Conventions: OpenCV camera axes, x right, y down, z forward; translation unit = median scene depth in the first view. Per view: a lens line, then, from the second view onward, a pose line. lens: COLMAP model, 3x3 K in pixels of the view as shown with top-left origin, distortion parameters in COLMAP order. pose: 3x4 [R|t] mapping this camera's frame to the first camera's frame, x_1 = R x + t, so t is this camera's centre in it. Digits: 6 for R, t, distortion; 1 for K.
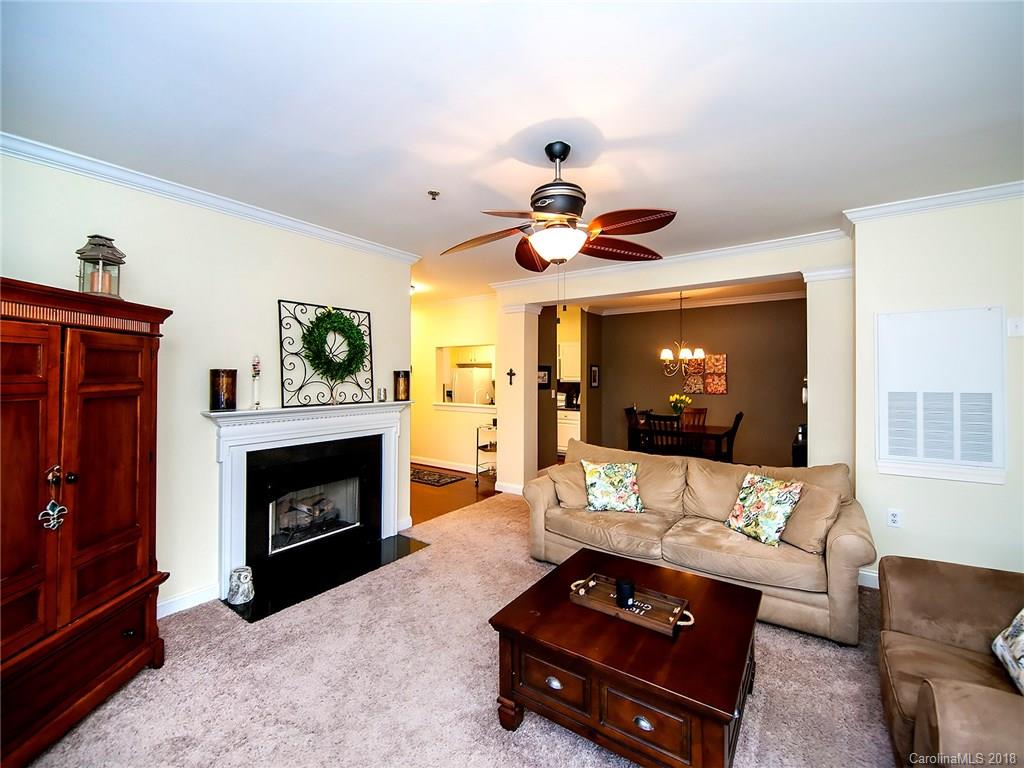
lens RADIAL K [[427.4, 0, 514.0], [0, 427.4, 377.0], [0, 0, 1]] dist [-0.001445, 0.000047]
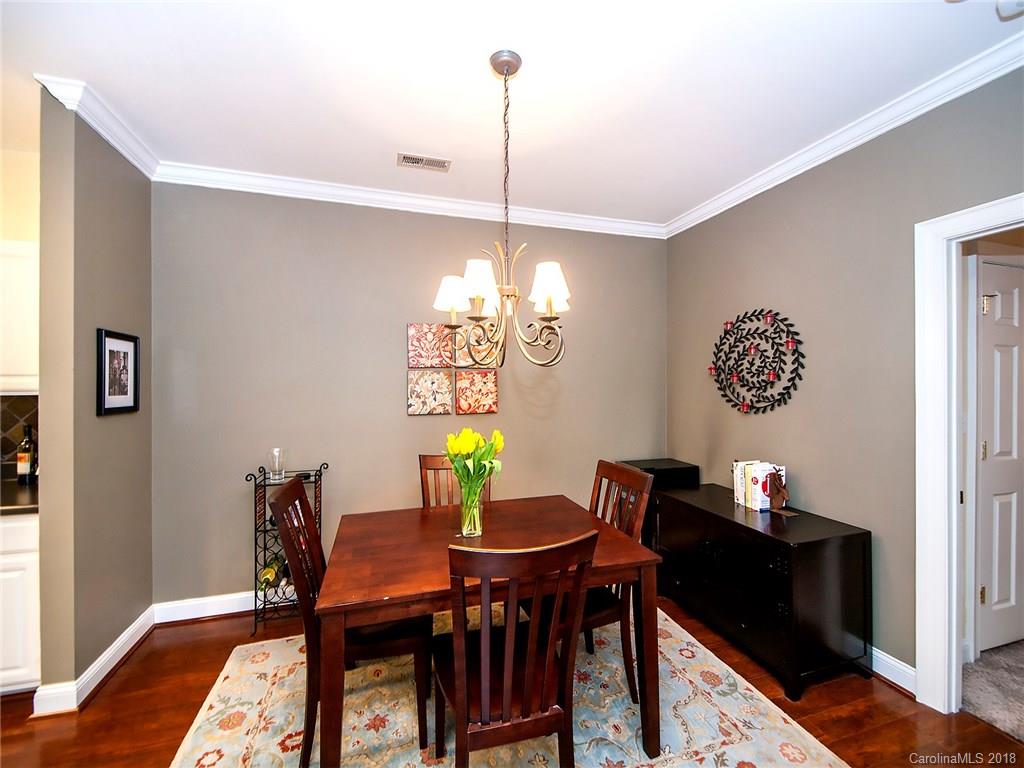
lens RADIAL K [[427.4, 0, 512.4], [0, 427.4, 380.6], [0, 0, 1]] dist [-0.001445, 0.000047]
pose [[0.601212, 0.002431, 0.799086, 0.271326], [0.006022, 0.999953, -0.007573, 0.017175], [-0.799067, 0.009365, 0.601169, 1.407558]]
